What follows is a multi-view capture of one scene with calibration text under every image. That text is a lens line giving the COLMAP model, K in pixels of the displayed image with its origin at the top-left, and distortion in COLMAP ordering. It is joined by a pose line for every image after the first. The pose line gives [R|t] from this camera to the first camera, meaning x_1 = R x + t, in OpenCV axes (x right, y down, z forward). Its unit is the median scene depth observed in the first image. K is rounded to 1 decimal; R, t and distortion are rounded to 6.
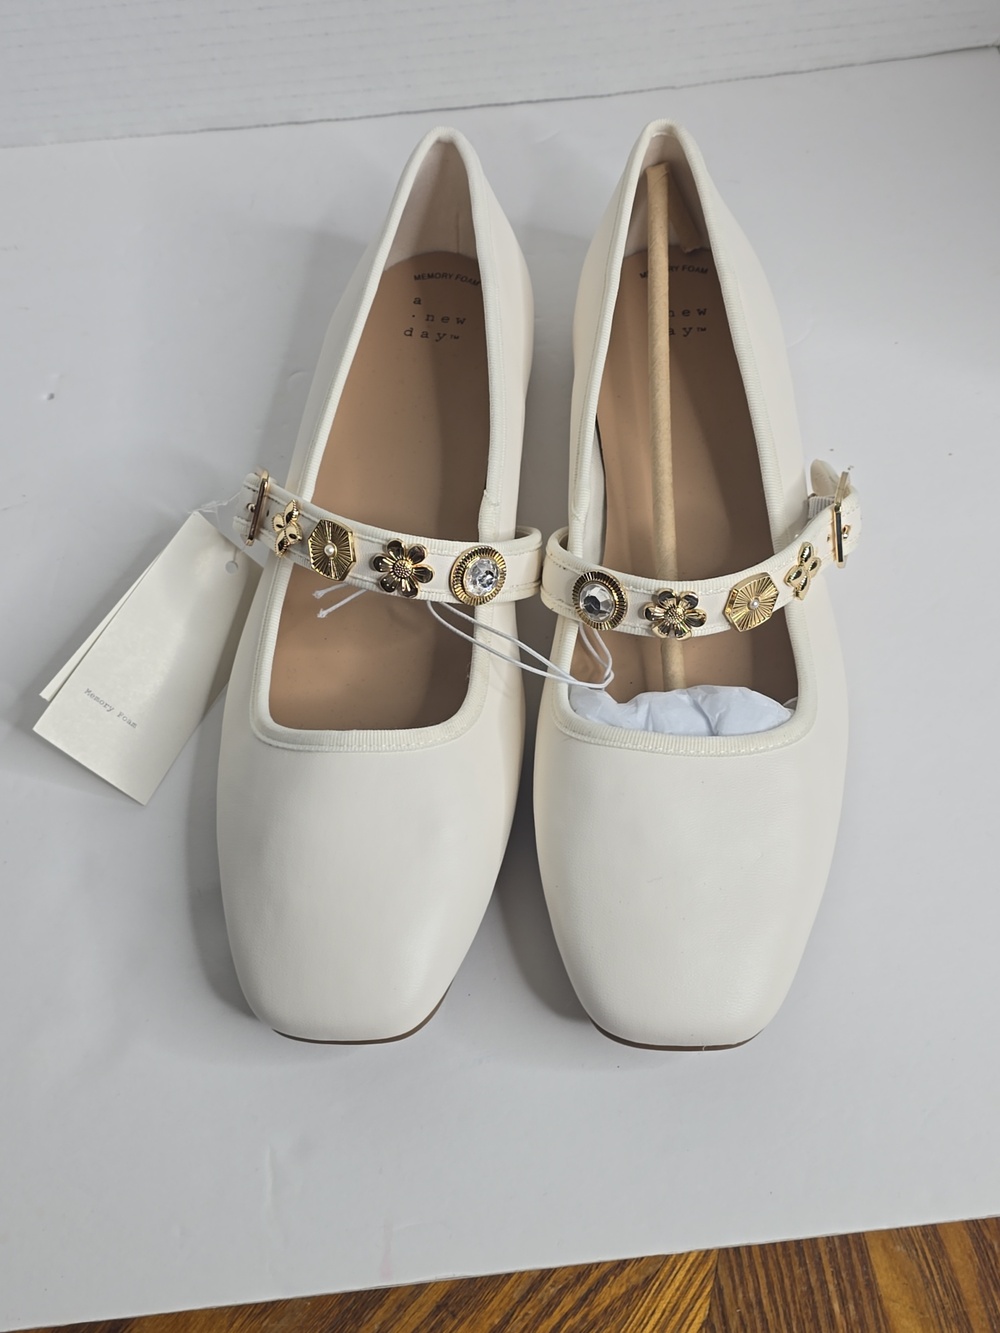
lens RADIAL K [[1402.5, 0, 495.2], [0, 1402.5, 666.5], [0, 0, 1]] dist [-0.025520, 0.000000]
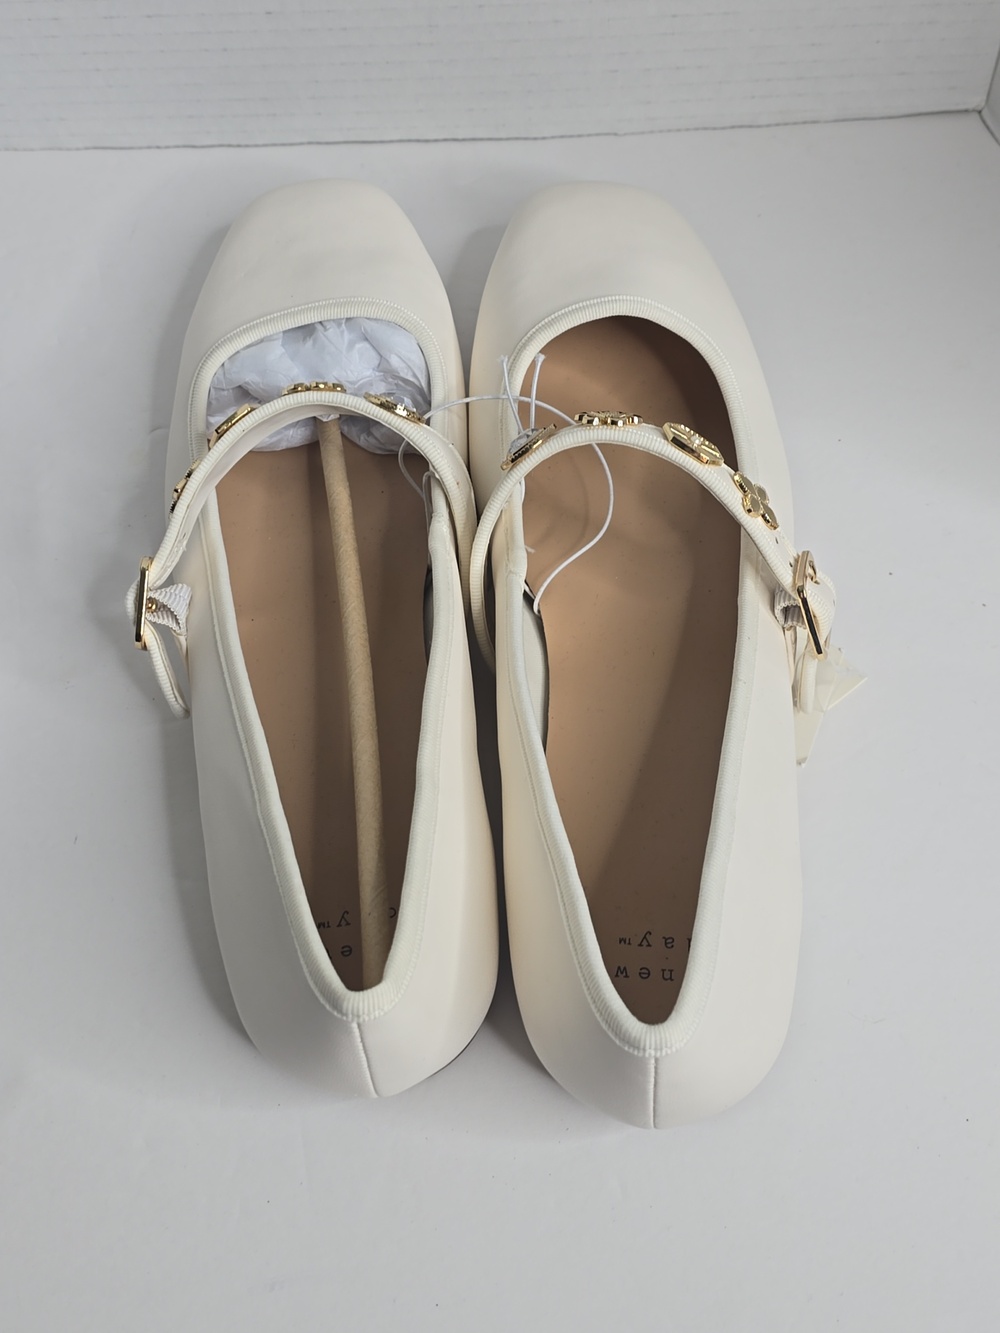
lens RADIAL K [[1402.5, 0, 493.1], [0, 1402.5, 661.3], [0, 0, 1]] dist [-0.025520, 0.000000]
pose [[0.998069, 0.061068, 0.011361, 0.059484], [-0.060821, 0.997929, -0.020964, -0.053409], [-0.012618, 0.020233, 0.999716, 0.111016]]
